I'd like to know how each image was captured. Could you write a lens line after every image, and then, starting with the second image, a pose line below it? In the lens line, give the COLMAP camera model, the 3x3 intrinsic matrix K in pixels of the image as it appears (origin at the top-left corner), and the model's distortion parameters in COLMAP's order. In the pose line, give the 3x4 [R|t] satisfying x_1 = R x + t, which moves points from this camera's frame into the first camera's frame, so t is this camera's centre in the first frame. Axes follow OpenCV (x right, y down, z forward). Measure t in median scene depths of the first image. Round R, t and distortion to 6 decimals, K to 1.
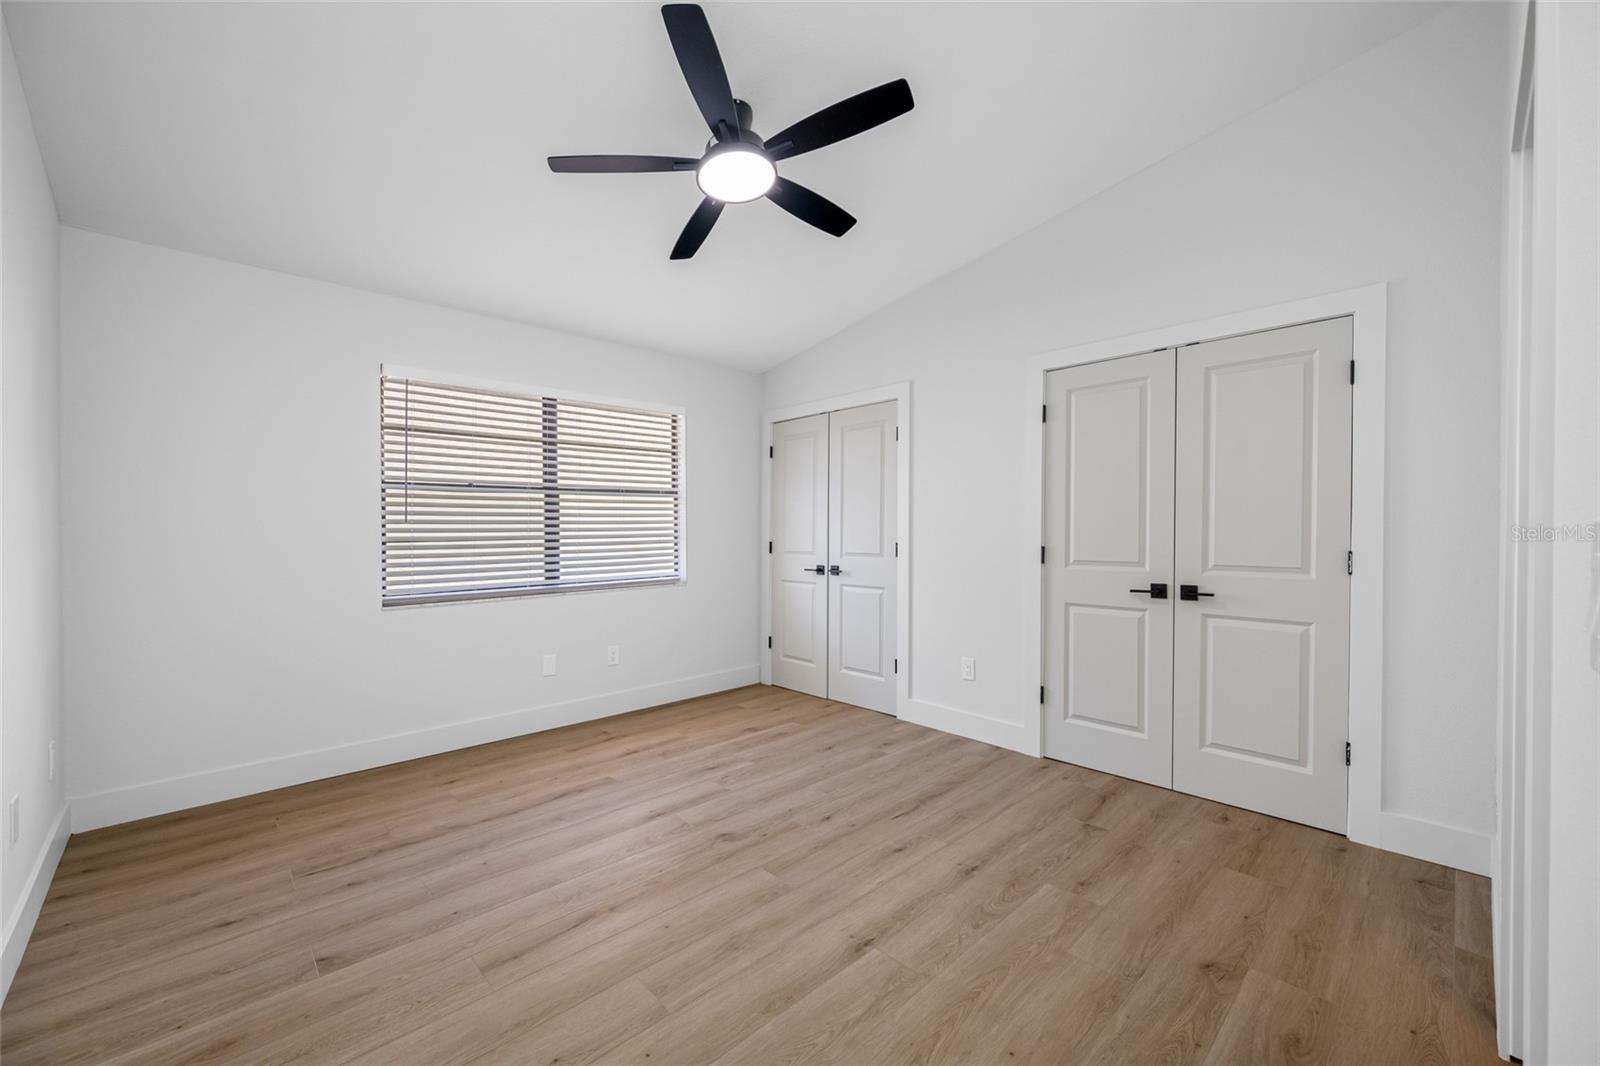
lens RADIAL K [[641.4, 0, 801.3], [0, 641.4, 529.0], [0, 0, 1]] dist [-0.001052, 0.000292]
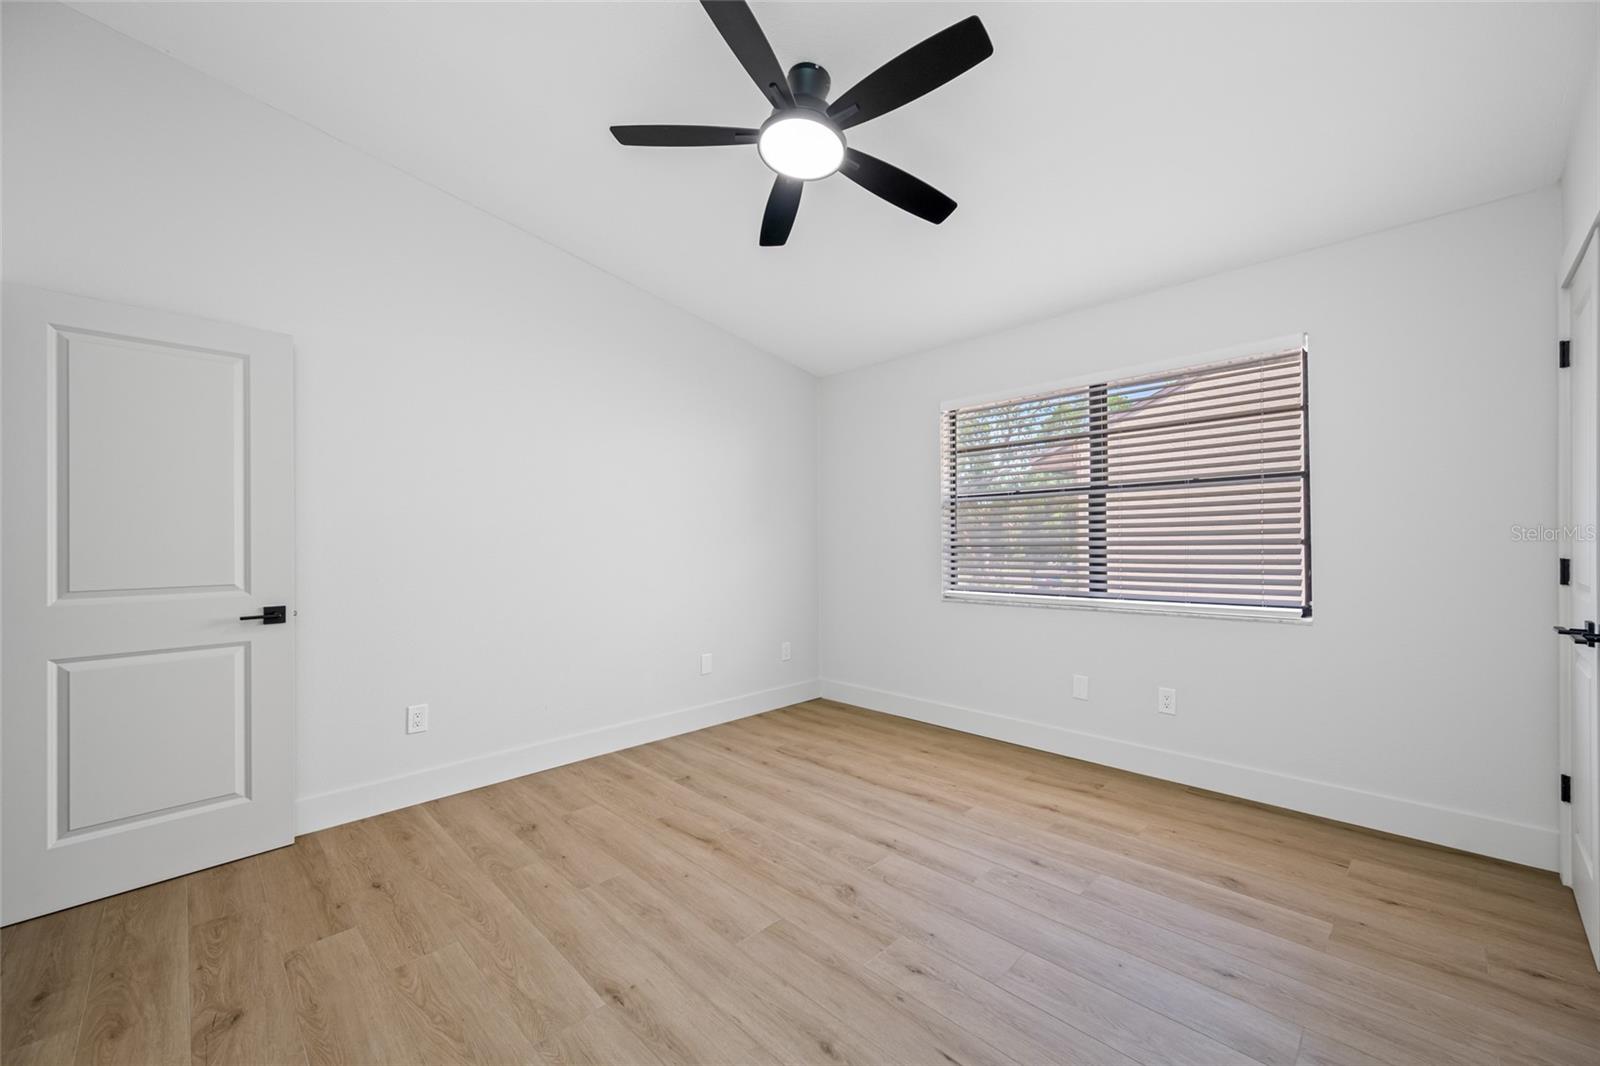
lens RADIAL K [[633.8, 0, 799.3], [0, 633.8, 527.1], [0, 0, 1]] dist [0.000536, -0.000008]
pose [[0.012466, -0.013516, -0.999831, 0.616217], [0.008518, 0.999874, -0.013410, -0.001336], [0.999886, -0.008350, 0.012579, 0.765971]]
